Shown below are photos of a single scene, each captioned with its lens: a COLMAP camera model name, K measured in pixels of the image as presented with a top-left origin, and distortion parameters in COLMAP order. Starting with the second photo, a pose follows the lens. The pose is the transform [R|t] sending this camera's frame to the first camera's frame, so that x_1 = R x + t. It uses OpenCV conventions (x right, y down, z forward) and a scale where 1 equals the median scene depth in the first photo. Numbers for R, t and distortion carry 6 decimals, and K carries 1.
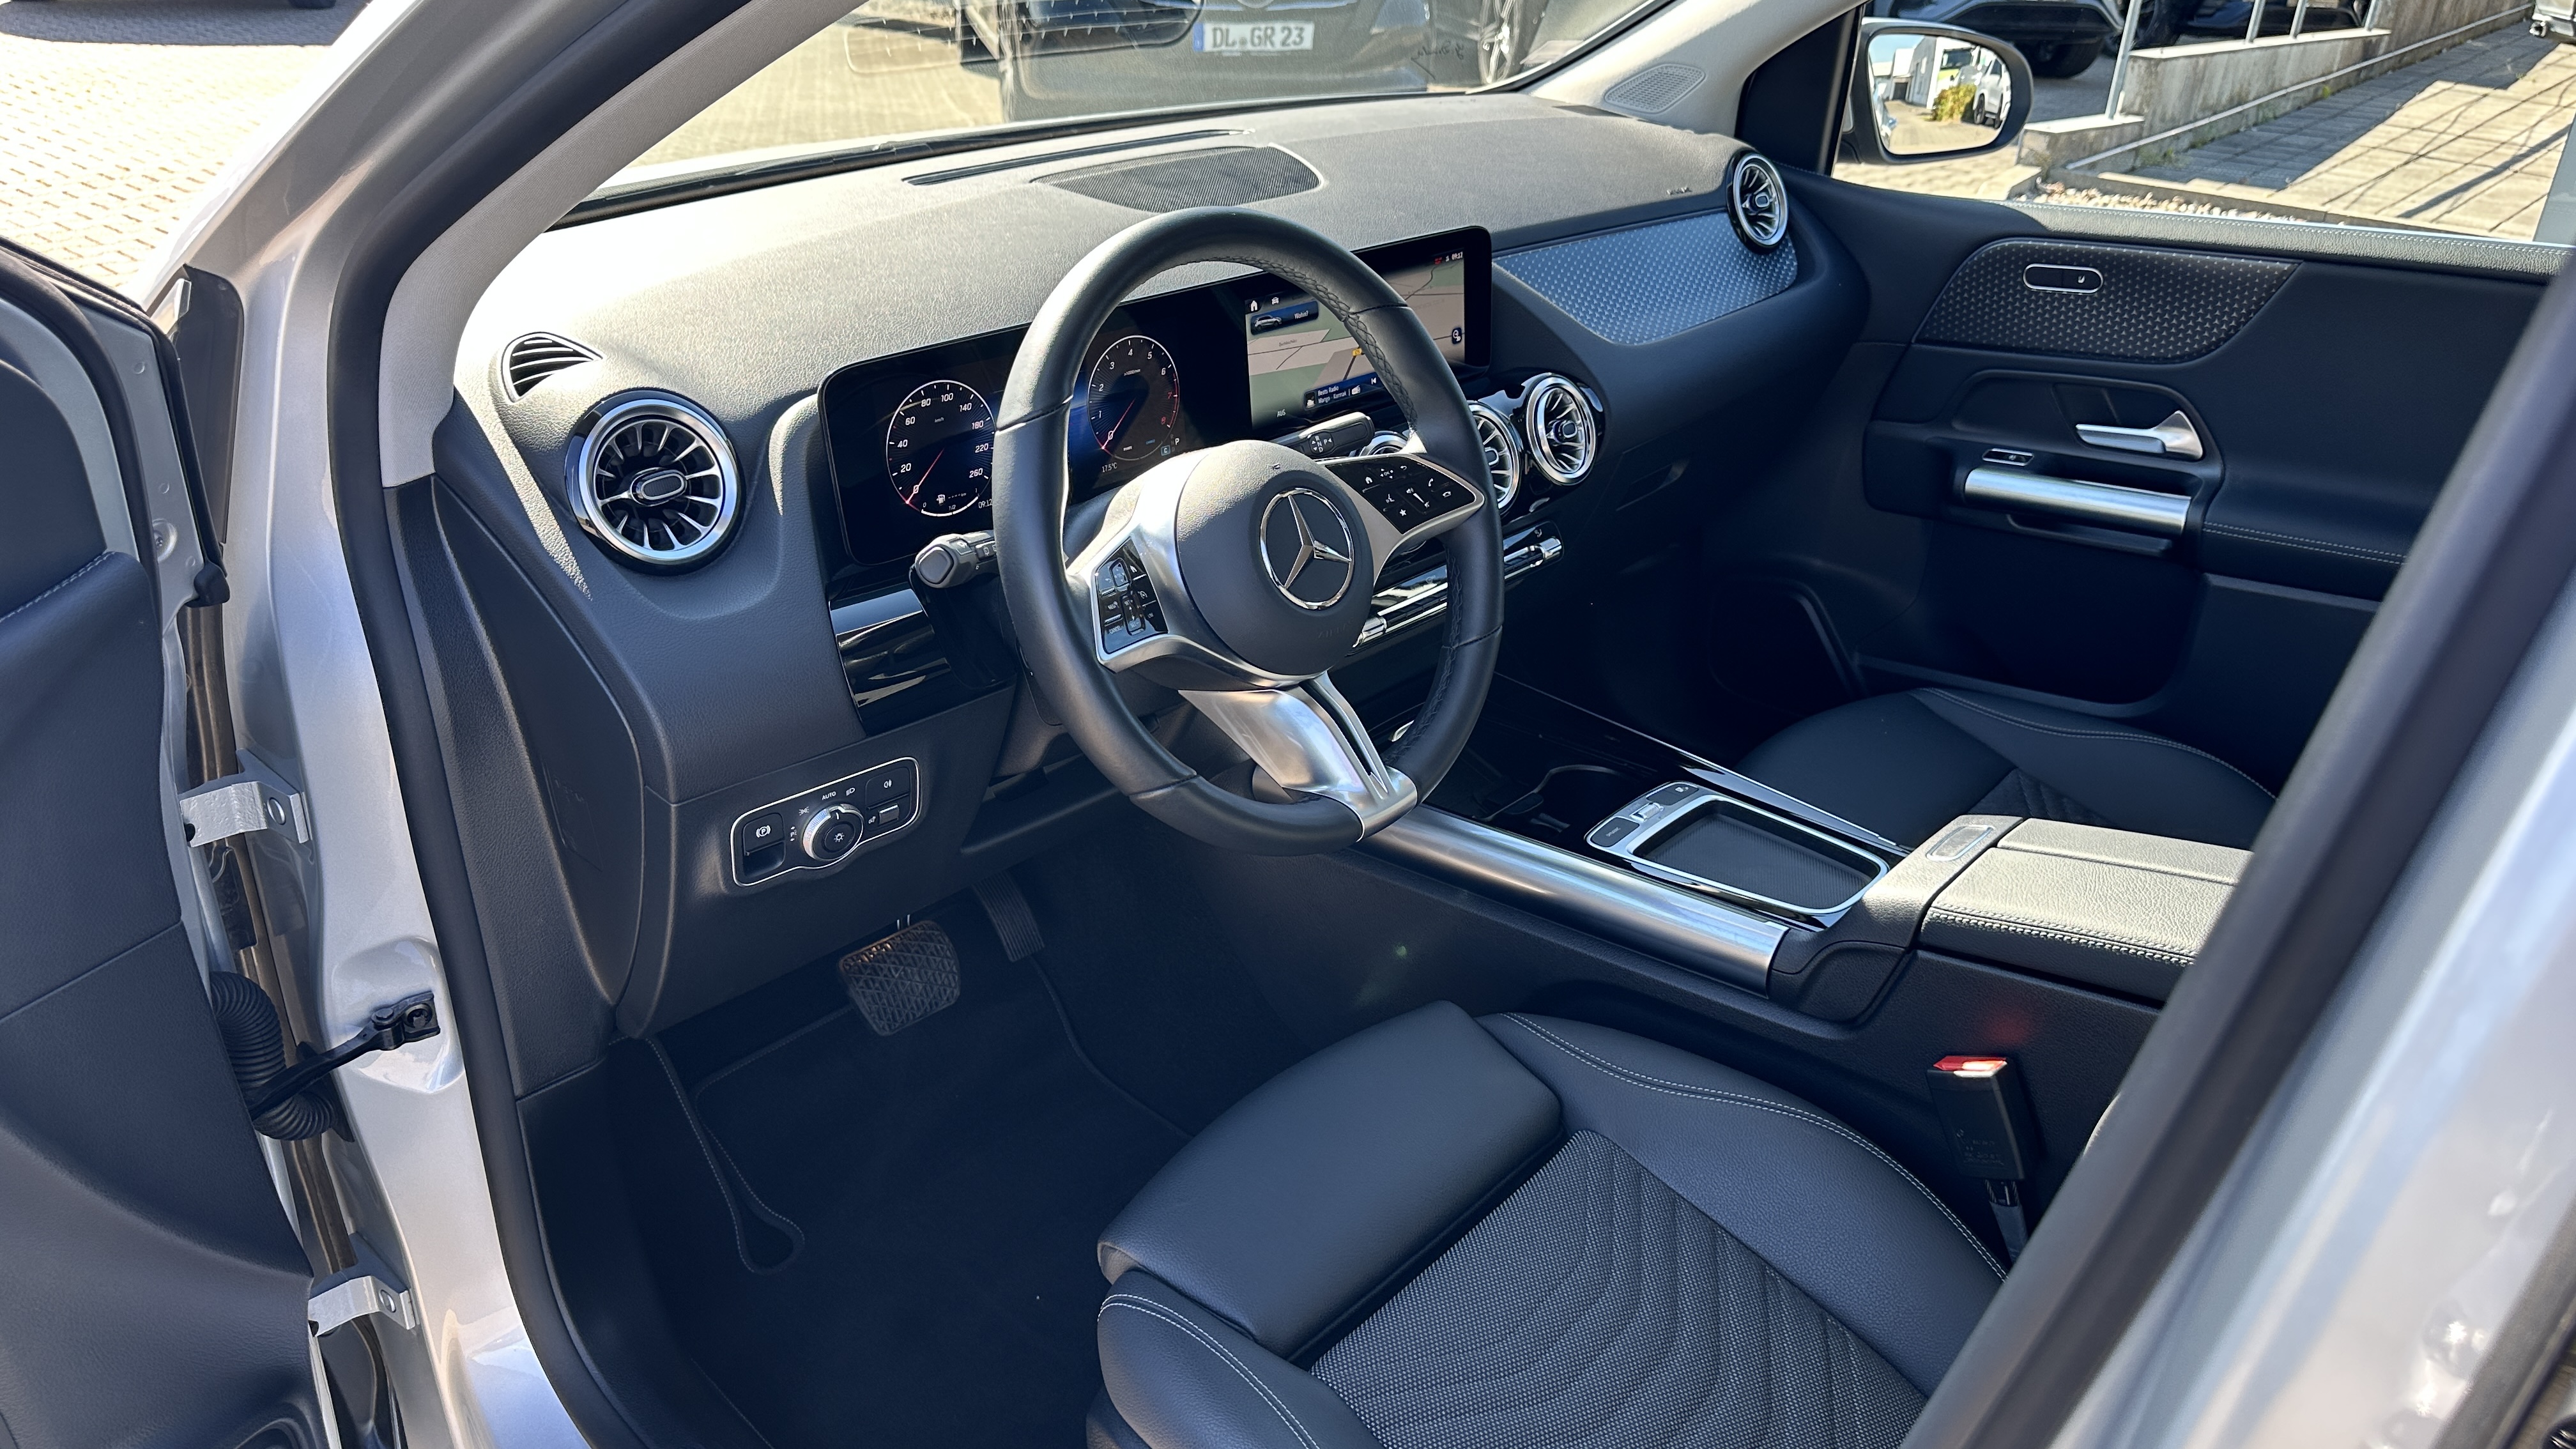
lens RADIAL K [[1775.9, 0, 1288.0], [0, 1775.9, 724.5], [0, 0, 1]] dist [0.084784, -0.118618]
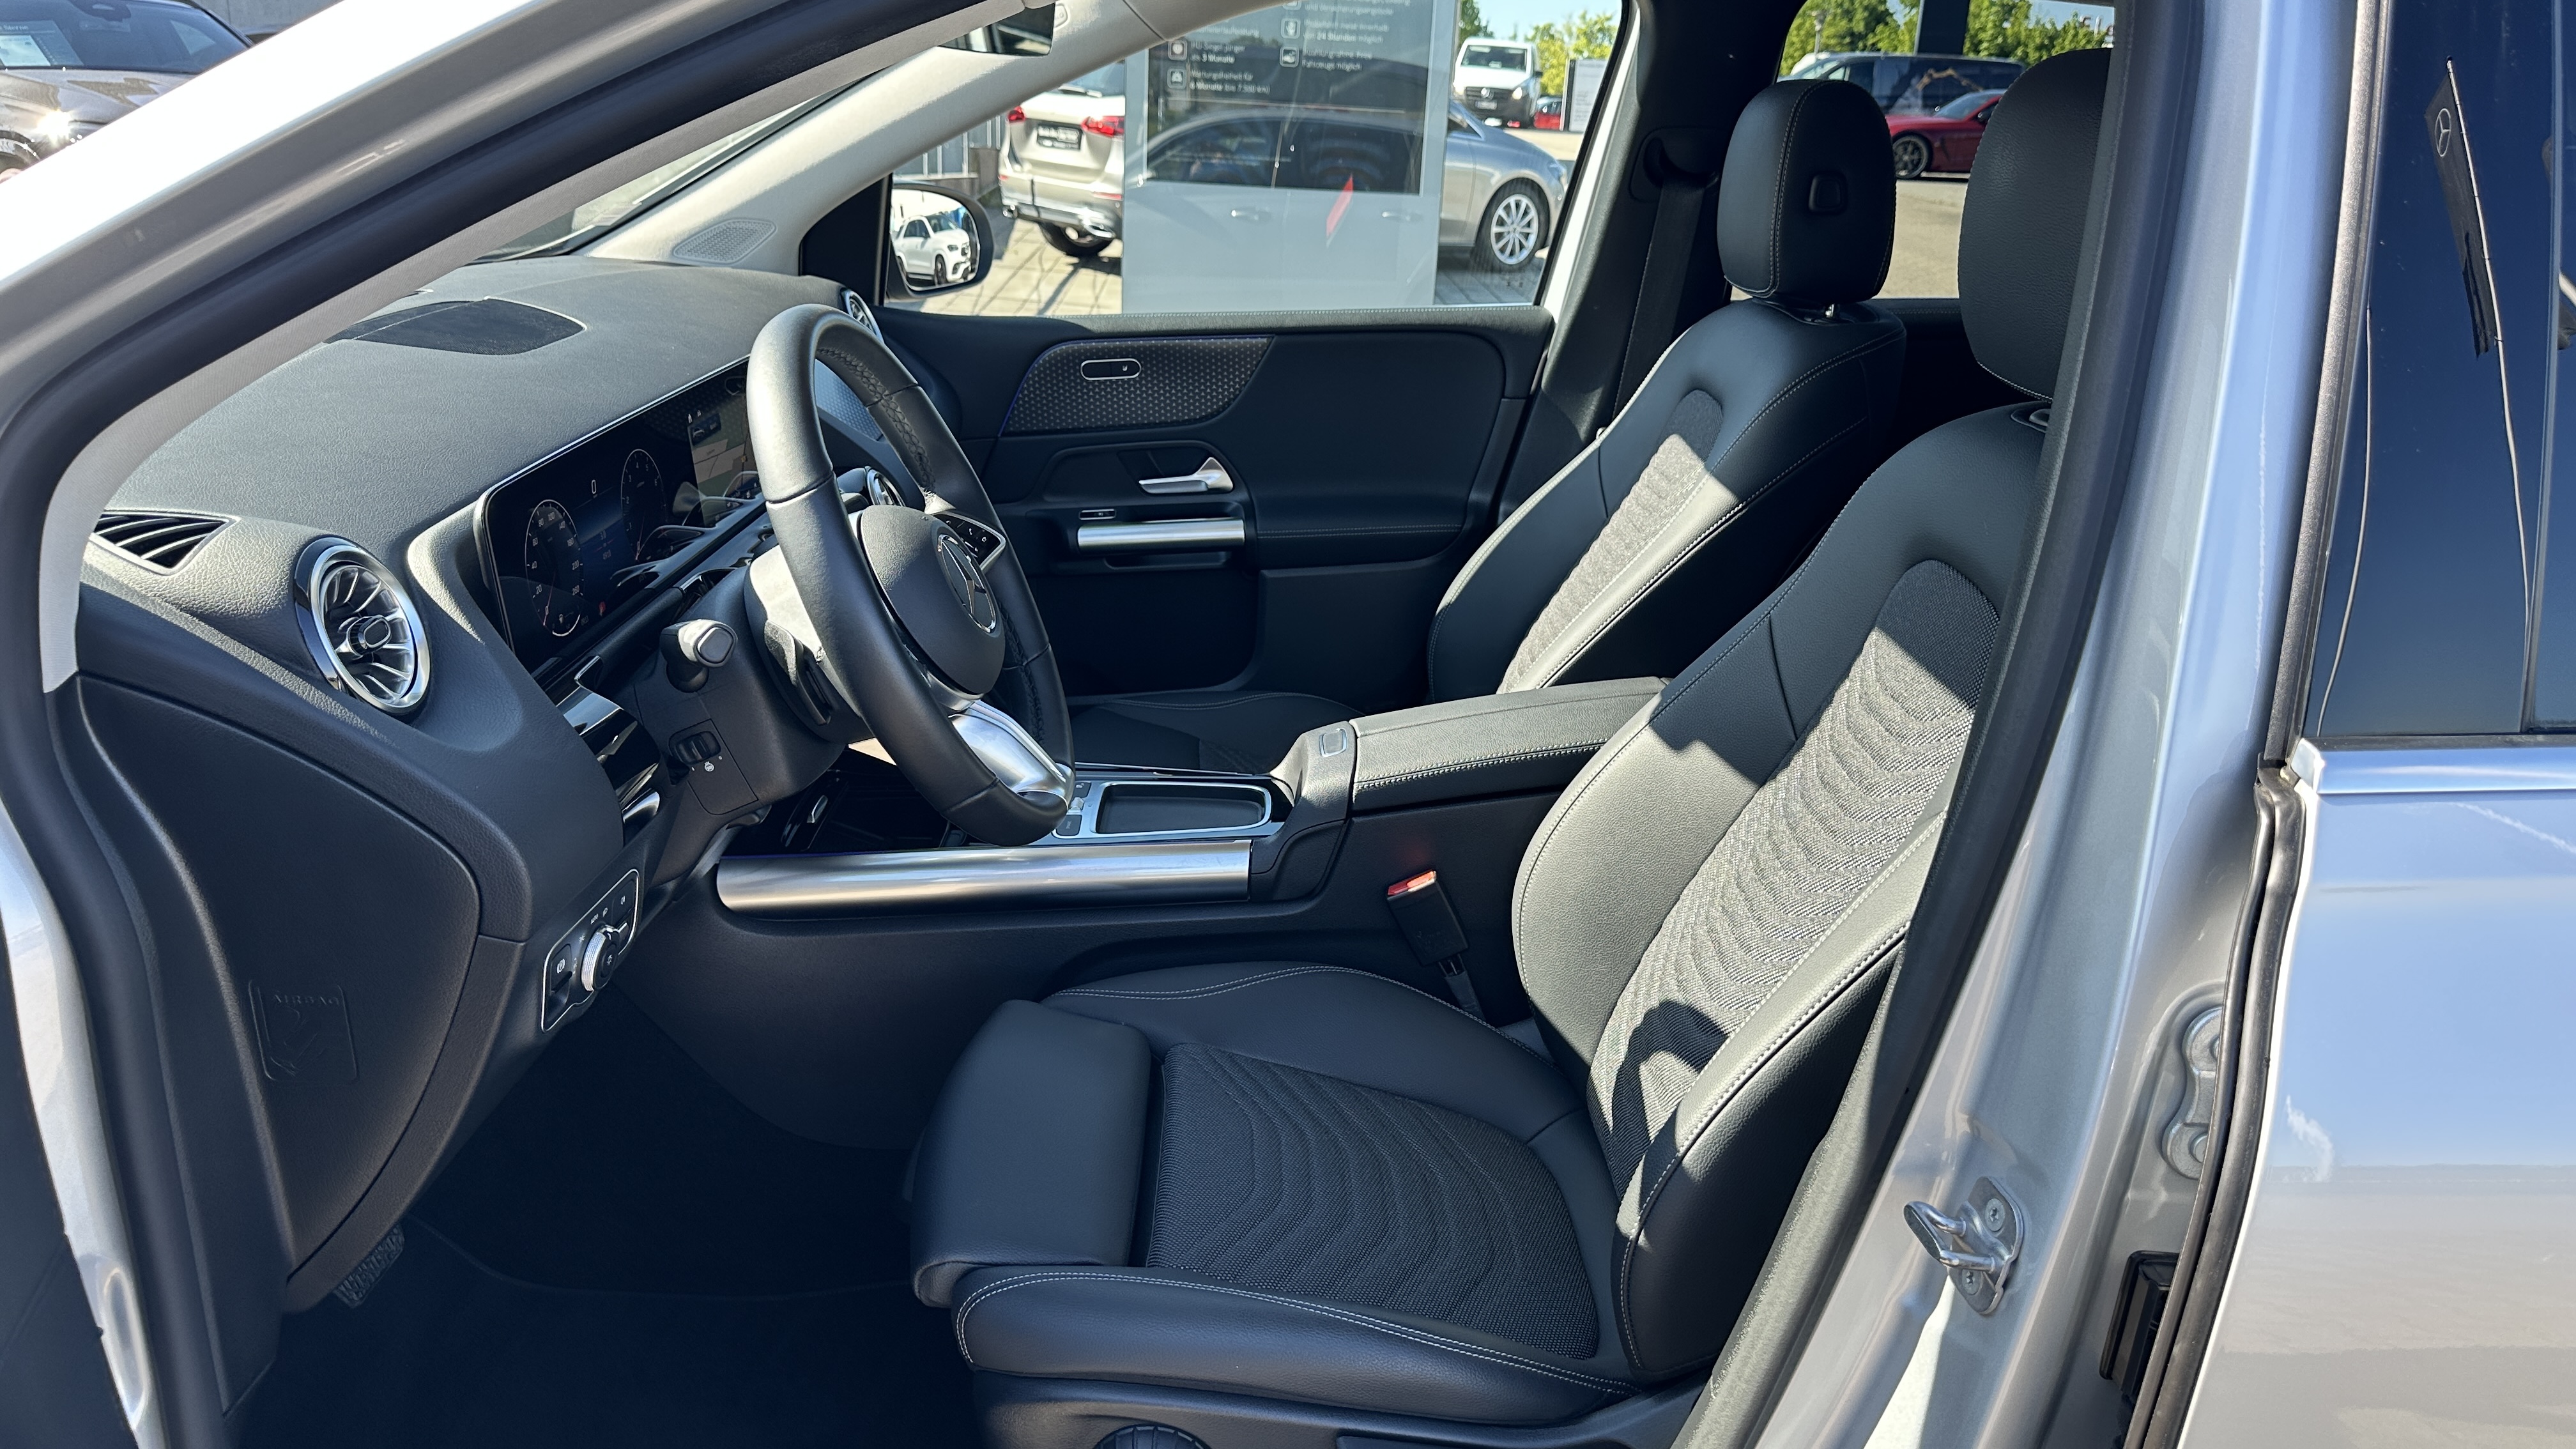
lens RADIAL K [[1831.3, 0, 1301.8], [0, 1831.3, 786.2], [0, 0, 1]] dist [0.000220, -0.003679]
pose [[0.699502, -0.237114, 0.674147, -0.424767], [0.292093, 0.955817, 0.033105, 0.032406], [-0.652210, 0.173756, 0.737855, 0.002660]]
